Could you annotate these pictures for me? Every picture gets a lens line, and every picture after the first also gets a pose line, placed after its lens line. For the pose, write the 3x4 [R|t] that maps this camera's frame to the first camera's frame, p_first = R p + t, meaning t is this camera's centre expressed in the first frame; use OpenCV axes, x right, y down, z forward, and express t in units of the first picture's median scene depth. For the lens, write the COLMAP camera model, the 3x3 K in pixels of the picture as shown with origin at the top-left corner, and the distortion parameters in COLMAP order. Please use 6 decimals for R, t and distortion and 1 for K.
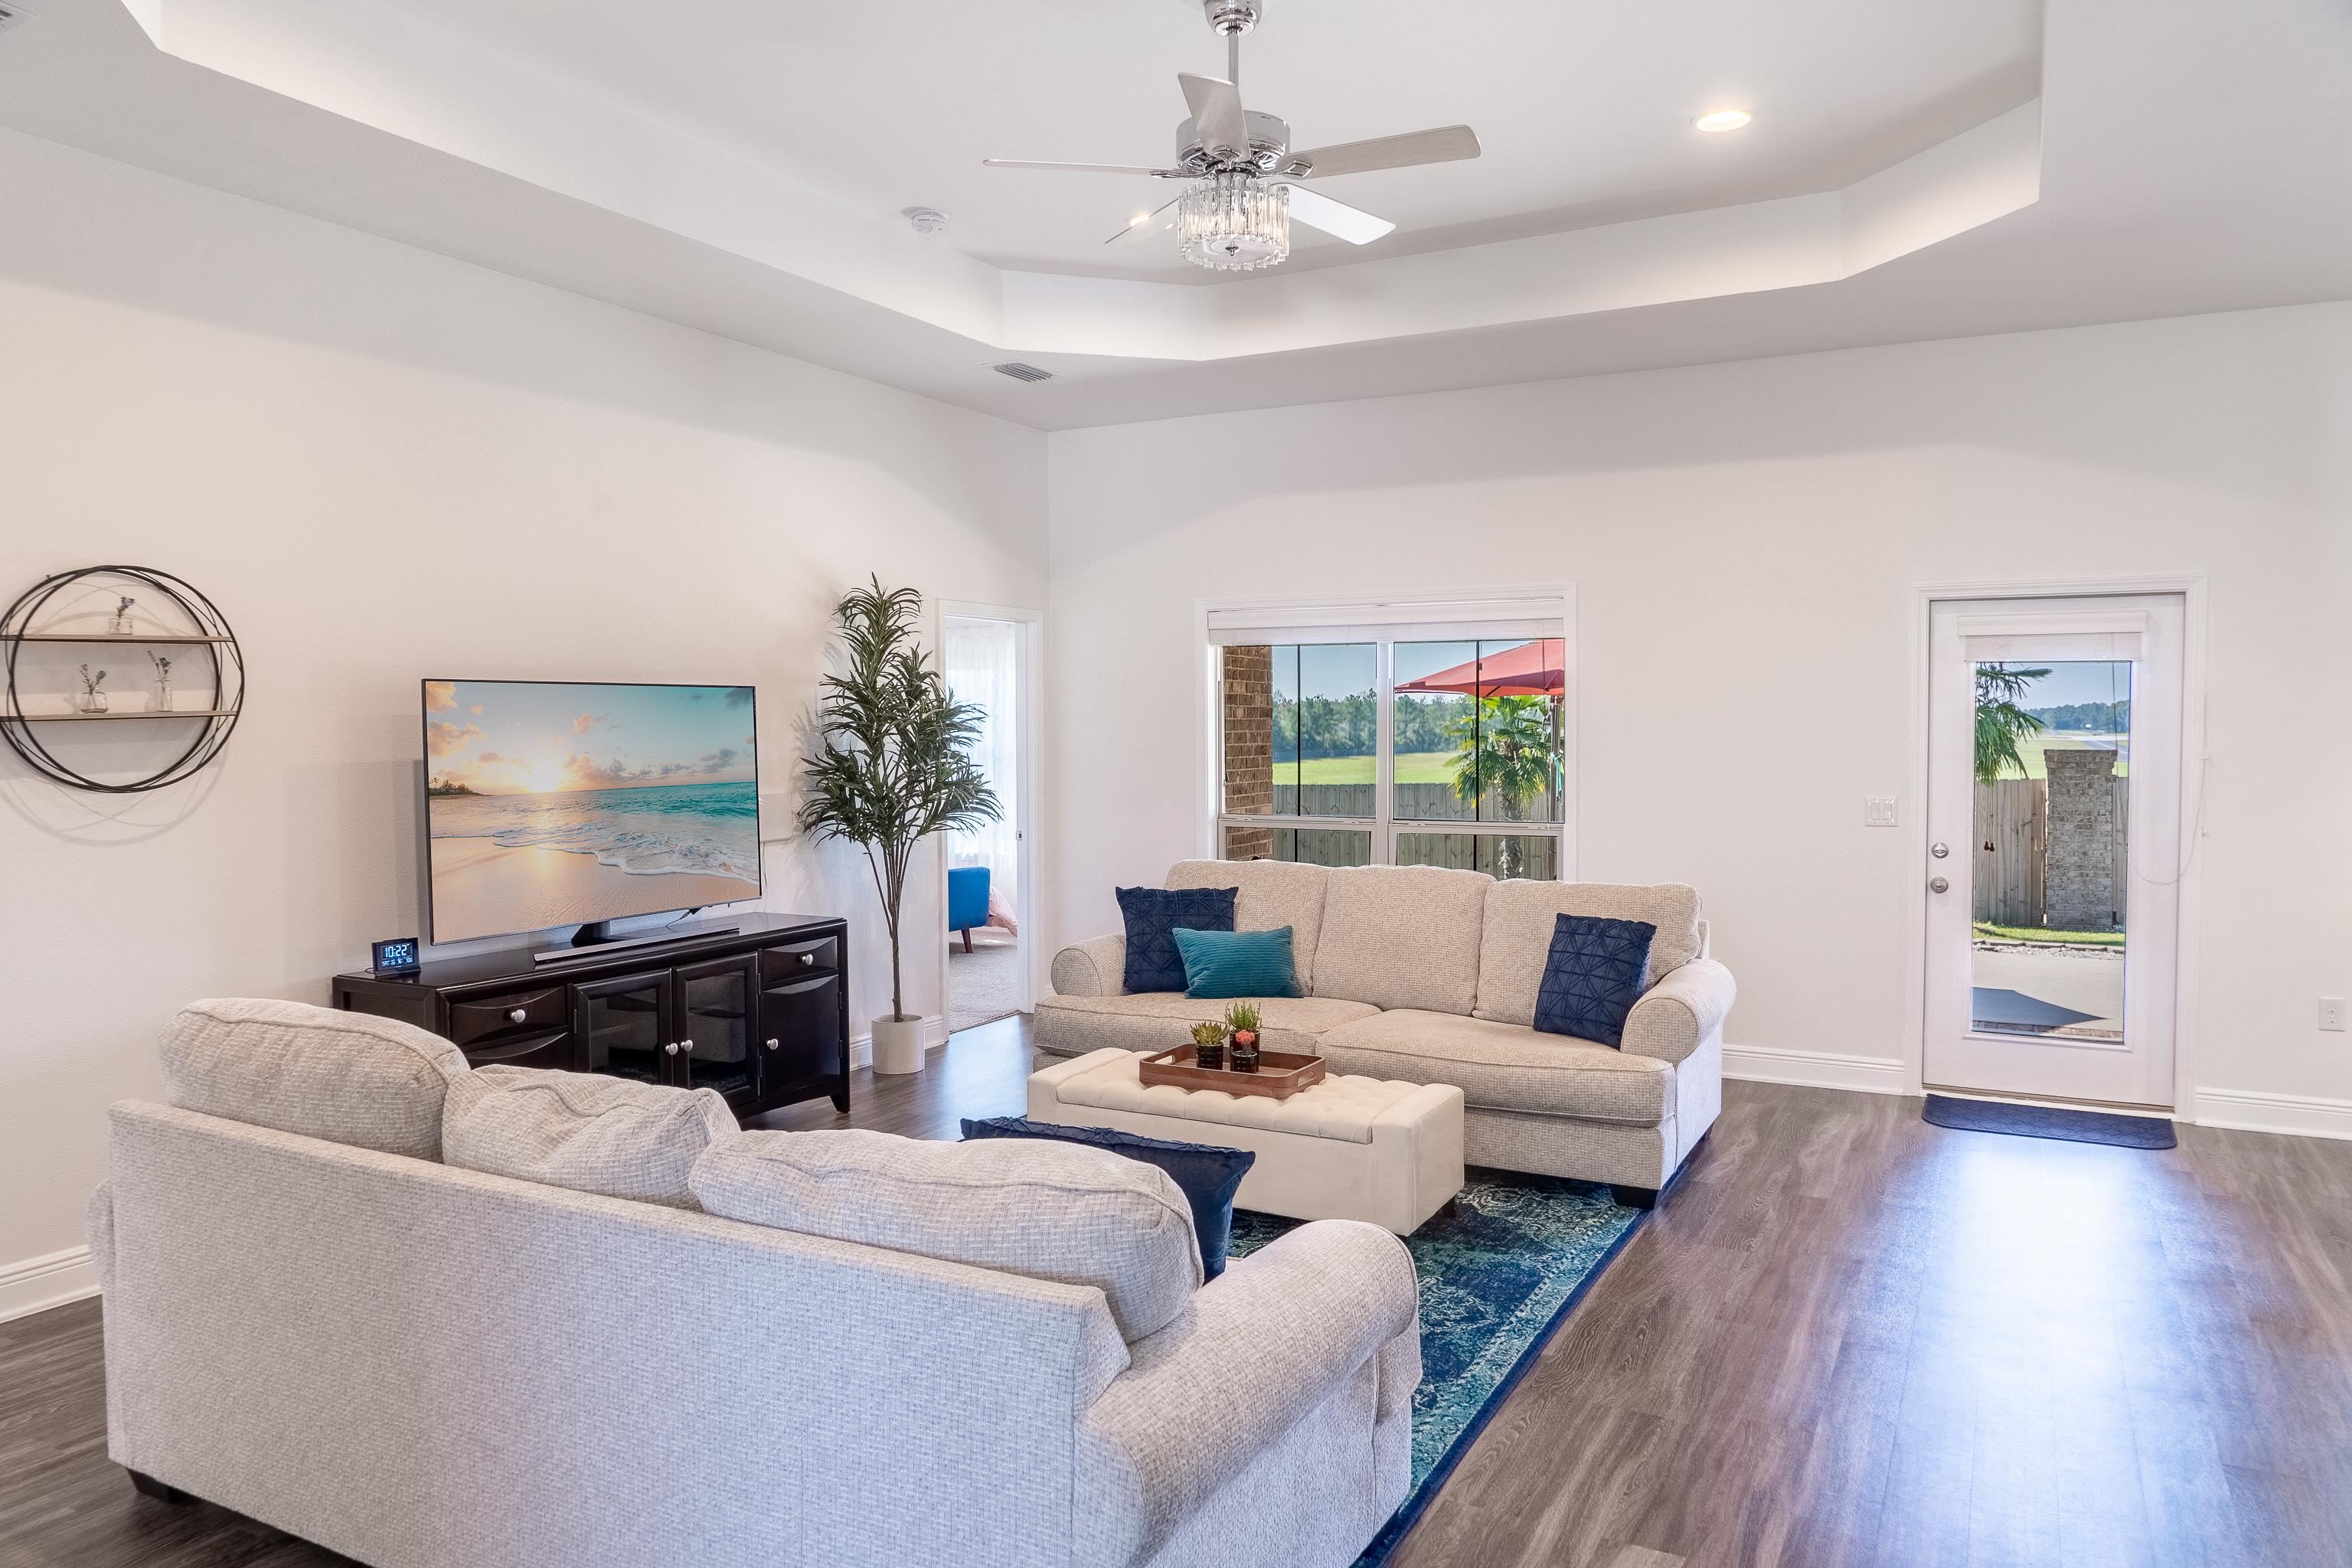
lens RADIAL K [[1594.8, 0, 1175.1], [0, 1594.8, 768.4], [0, 0, 1]] dist [-0.020285, 0.003868]
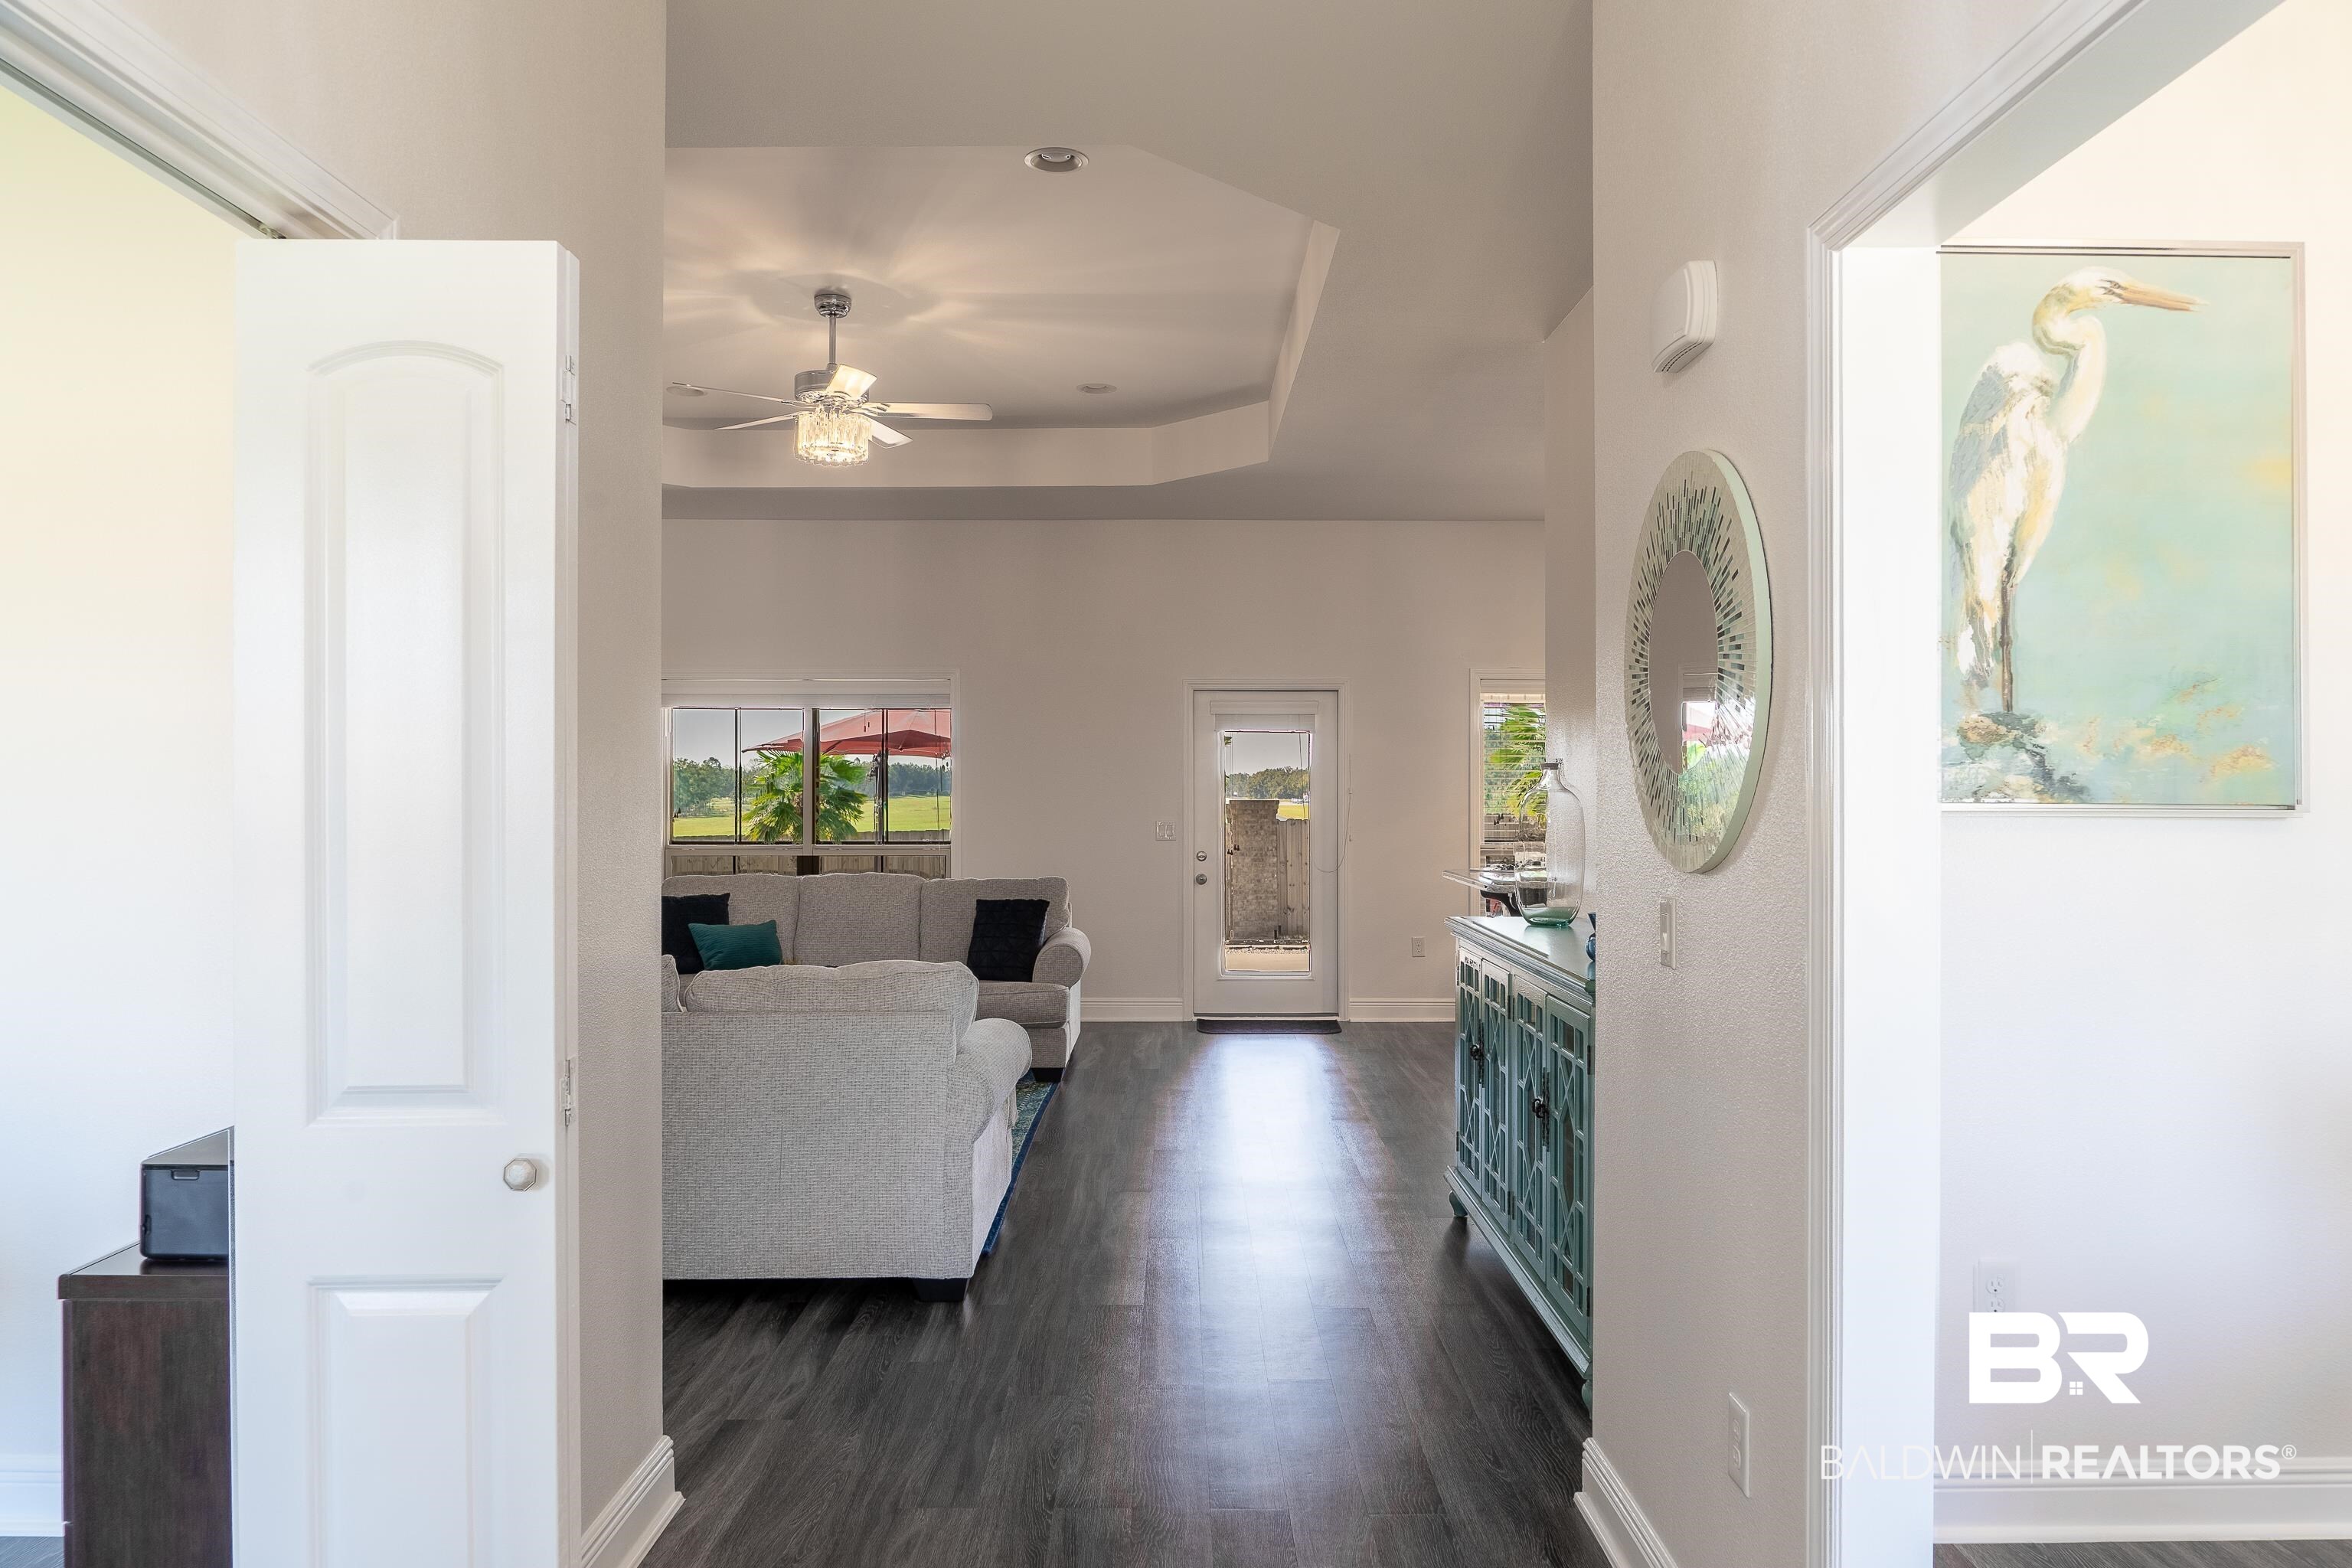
lens RADIAL K [[1594.8, 0, 1178.0], [0, 1594.8, 789.2], [0, 0, 1]] dist [-0.020285, 0.003868]
pose [[0.884189, 0.001182, 0.467127, -0.279073], [0.012168, 0.999599, -0.025561, 0.030768], [-0.466970, 0.028285, 0.883821, -0.372912]]
